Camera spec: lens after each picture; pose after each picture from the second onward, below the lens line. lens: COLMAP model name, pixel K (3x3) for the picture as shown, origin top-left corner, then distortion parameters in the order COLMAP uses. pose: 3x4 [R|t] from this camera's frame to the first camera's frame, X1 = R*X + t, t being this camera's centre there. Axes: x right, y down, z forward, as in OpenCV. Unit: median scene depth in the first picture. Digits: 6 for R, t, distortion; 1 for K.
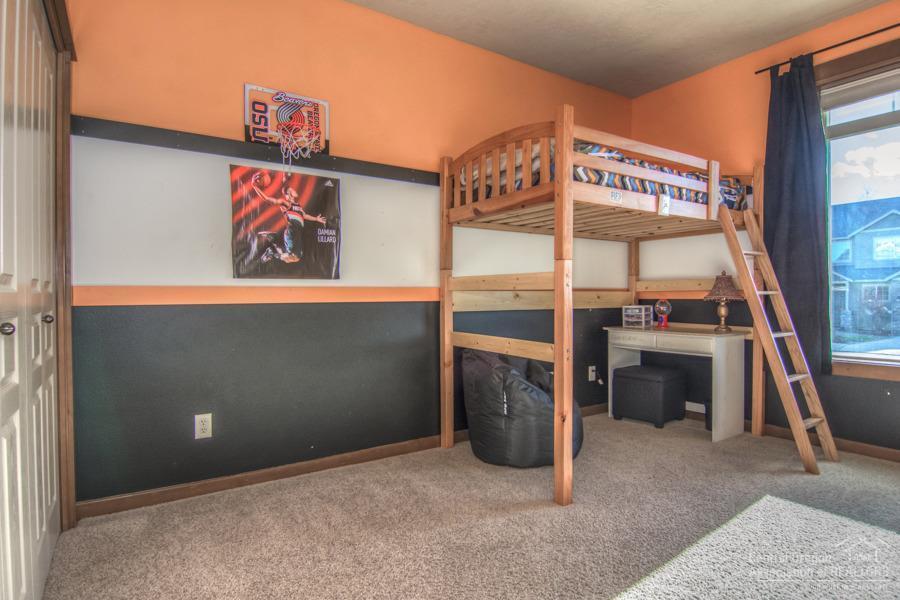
lens RADIAL K [[475.9, 0, 446.8], [0, 475.9, 300.8], [0, 0, 1]] dist [0.003765, -0.014493]
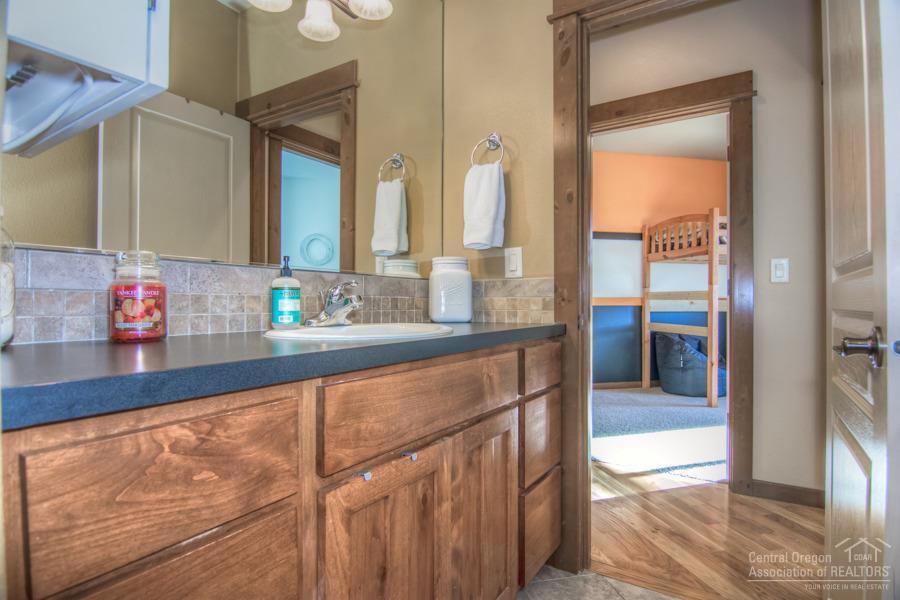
lens RADIAL K [[475.9, 0, 446.8], [0, 475.9, 300.8], [0, 0, 1]] dist [0.003765, -0.014493]
pose [[0.933228, 0.004679, -0.359255, -0.060665], [-0.007769, 0.999944, -0.007156, 0.002052], [0.359202, 0.009469, 0.933212, -0.975526]]
